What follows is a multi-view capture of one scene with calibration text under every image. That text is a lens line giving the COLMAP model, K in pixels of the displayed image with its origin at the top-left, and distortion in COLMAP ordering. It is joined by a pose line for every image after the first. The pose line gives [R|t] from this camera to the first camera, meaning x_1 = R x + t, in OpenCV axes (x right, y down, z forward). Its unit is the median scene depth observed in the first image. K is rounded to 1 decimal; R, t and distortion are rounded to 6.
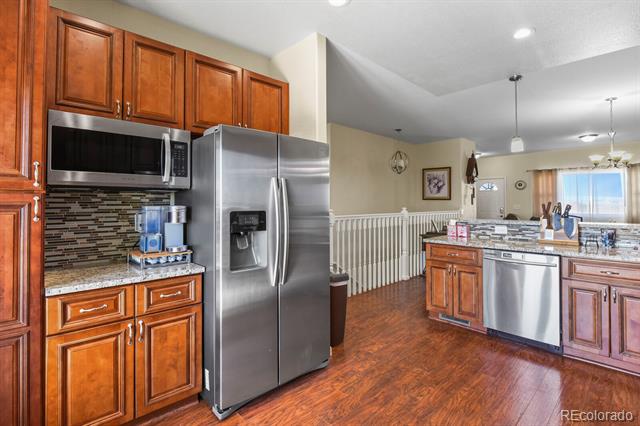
lens RADIAL K [[309.7, 0, 321.1], [0, 309.7, 210.9], [0, 0, 1]] dist [0.004380, 0.000137]
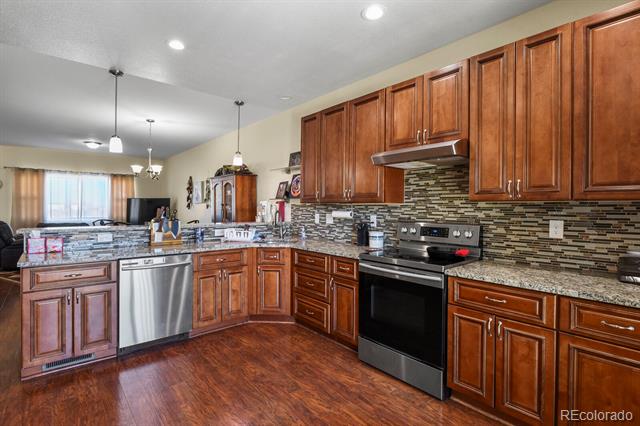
lens RADIAL K [[321.0, 0, 328.5], [0, 321.0, 209.5], [0, 0, 1]] dist [-0.000461, -0.000525]
pose [[0.041143, -0.000106, 0.999153, -0.146935], [0.020231, 0.999795, -0.000727, -0.002676], [-0.998948, 0.020244, 0.041137, 0.152683]]
